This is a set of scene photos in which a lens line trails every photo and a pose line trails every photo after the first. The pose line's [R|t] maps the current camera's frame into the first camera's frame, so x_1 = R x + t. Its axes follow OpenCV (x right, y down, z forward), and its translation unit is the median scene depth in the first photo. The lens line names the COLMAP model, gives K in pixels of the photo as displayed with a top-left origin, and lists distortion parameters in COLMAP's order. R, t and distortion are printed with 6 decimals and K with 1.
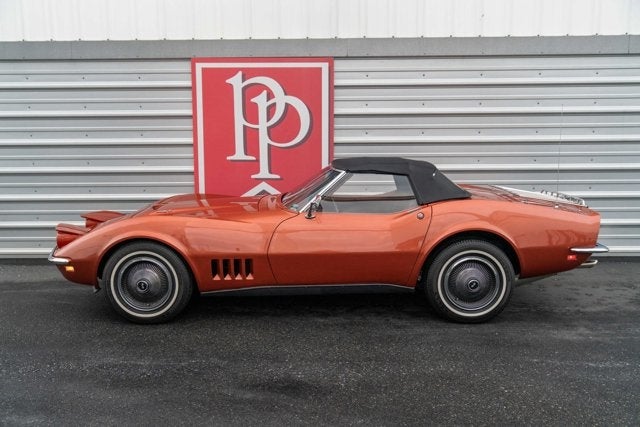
lens RADIAL K [[601.4, 0, 319.3], [0, 601.4, 212.9], [0, 0, 1]] dist [-0.003284, 0.000000]
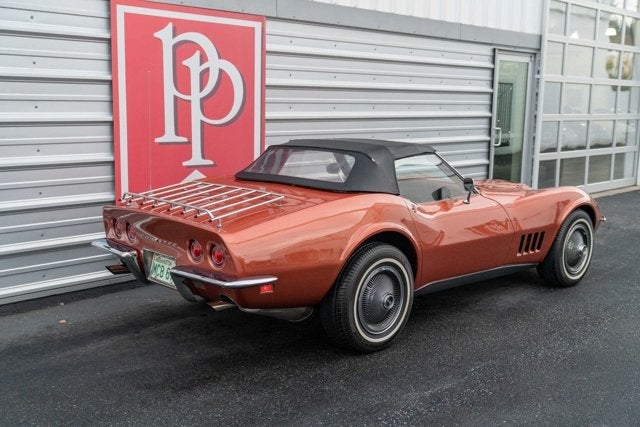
lens RADIAL K [[721.9, 0, 320.0], [0, 721.9, 213.3], [0, 0, 1]] dist [0.017134, 0.000000]
pose [[0.686978, -0.096300, 0.720269, -0.670752], [0.078310, 0.995219, 0.058371, -0.038808], [-0.722446, 0.016305, 0.691235, 0.252138]]
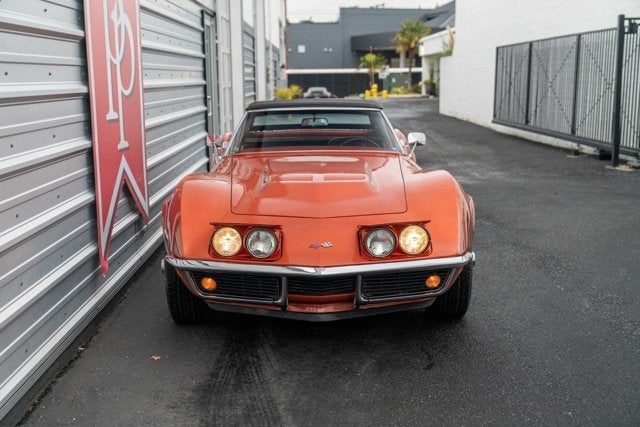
lens RADIAL K [[853.3, 0, 319.6], [0, 853.3, 211.7], [0, 0, 1]] dist [-0.000344, 0.000000]
pose [[-0.022572, -0.148774, 0.988614, -0.970222], [0.151431, 0.976947, 0.150475, -0.096376], [-0.988210, 0.153104, 0.000477, 0.833379]]
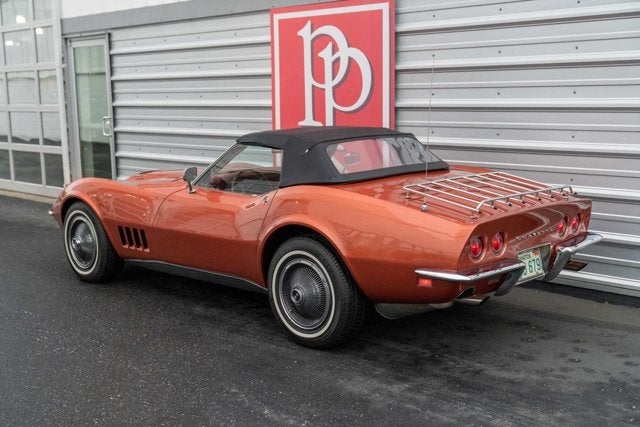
lens RADIAL K [[816.7, 0, 319.2], [0, 816.7, 218.2], [0, 0, 1]] dist [0.025548, 0.000000]
pose [[0.721238, 0.103102, -0.684972, 0.692356], [-0.082405, 0.994609, 0.062941, -0.033379], [0.687769, 0.011050, 0.725846, 0.179648]]
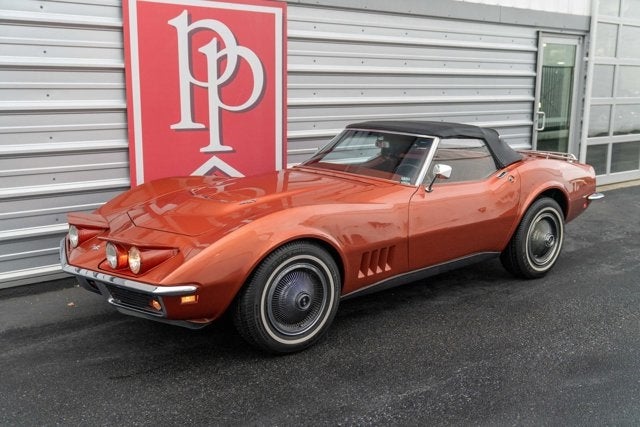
lens RADIAL K [[670.8, 0, 323.8], [0, 670.8, 212.1], [0, 0, 1]] dist [0.011489, 0.000000]
pose [[0.766896, -0.109391, 0.632379, -0.556660], [0.076997, 0.993932, 0.078558, -0.037512], [-0.637135, -0.011555, 0.770665, 0.240164]]
